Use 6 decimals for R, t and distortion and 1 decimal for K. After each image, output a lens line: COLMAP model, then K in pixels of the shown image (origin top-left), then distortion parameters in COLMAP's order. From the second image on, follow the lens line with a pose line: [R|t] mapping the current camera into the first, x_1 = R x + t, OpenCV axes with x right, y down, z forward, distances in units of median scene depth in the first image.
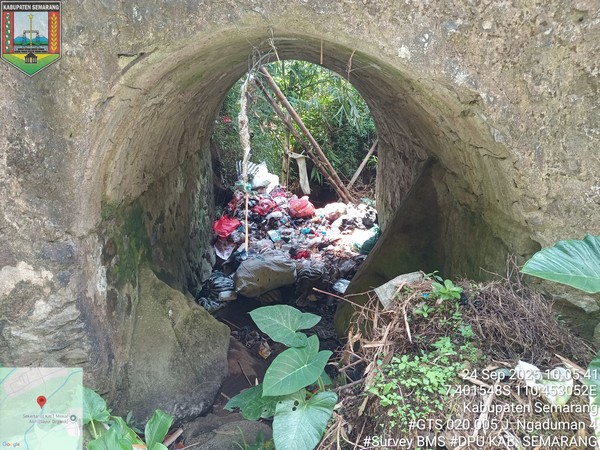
lens RADIAL K [[439.5, 0, 300.0], [0, 439.5, 225.0], [0, 0, 1]] dist [0.056764, -0.125576]
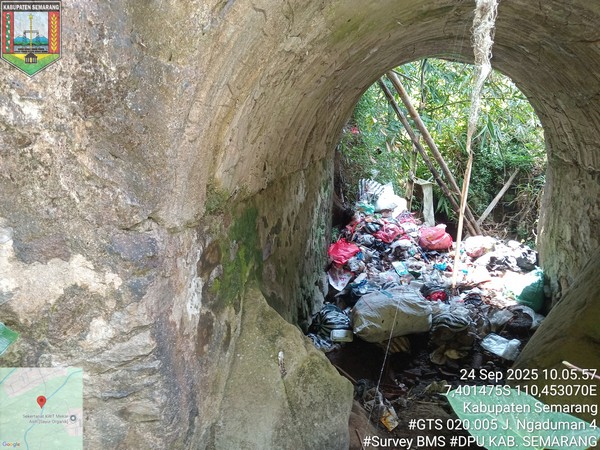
lens RADIAL K [[439.5, 0, 300.0], [0, 439.5, 225.0], [0, 0, 1]] dist [0.056764, -0.125576]
pose [[0.970362, 0.082557, -0.227118, -0.068481], [-0.100023, 0.992762, -0.066478, 0.019888], [0.219986, 0.087225, 0.971596, 0.172296]]
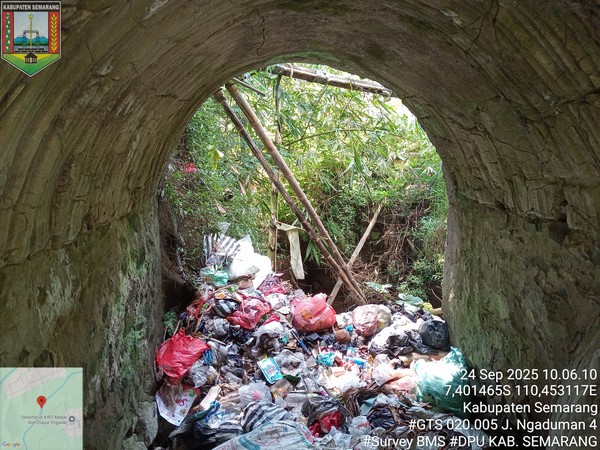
lens RADIAL K [[439.5, 0, 300.0], [0, 439.5, 225.0], [0, 0, 1]] dist [0.056764, -0.125576]
pose [[0.997415, 0.003217, 0.071785, -0.070129], [0.008579, 0.986520, -0.163413, -0.072703], [-0.071343, 0.163606, 0.983943, 0.487933]]
